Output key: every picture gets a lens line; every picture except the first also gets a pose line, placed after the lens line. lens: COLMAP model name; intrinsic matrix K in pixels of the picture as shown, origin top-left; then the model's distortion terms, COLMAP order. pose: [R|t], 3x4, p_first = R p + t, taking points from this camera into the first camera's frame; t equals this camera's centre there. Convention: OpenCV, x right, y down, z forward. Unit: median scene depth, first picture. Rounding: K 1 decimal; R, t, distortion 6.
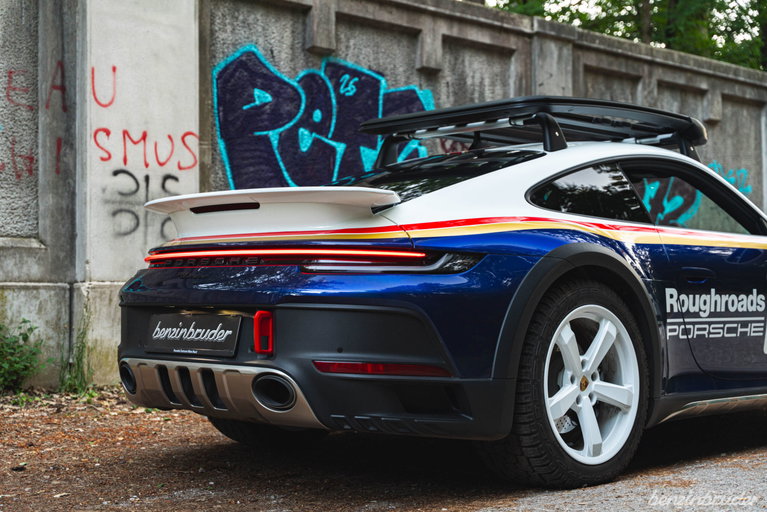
lens RADIAL K [[1191.7, 0, 376.8], [0, 1191.7, 261.1], [0, 0, 1]] dist [0.041702, 0.000000]
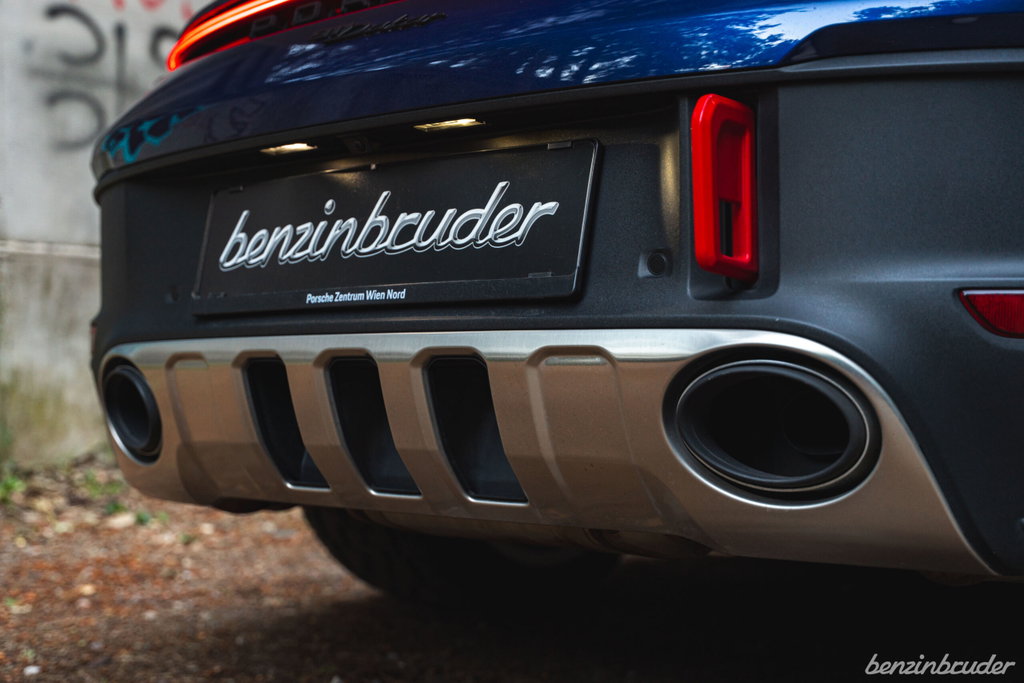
lens RADIAL K [[1554.2, 0, 477.6], [0, 1554.2, 378.8], [0, 0, 1]] dist [0.021114, 0.000000]
pose [[0.998122, -0.008391, 0.060680, -0.080633], [0.006312, 0.999389, 0.034383, 0.043042], [-0.060931, -0.033935, 0.997565, 0.333866]]
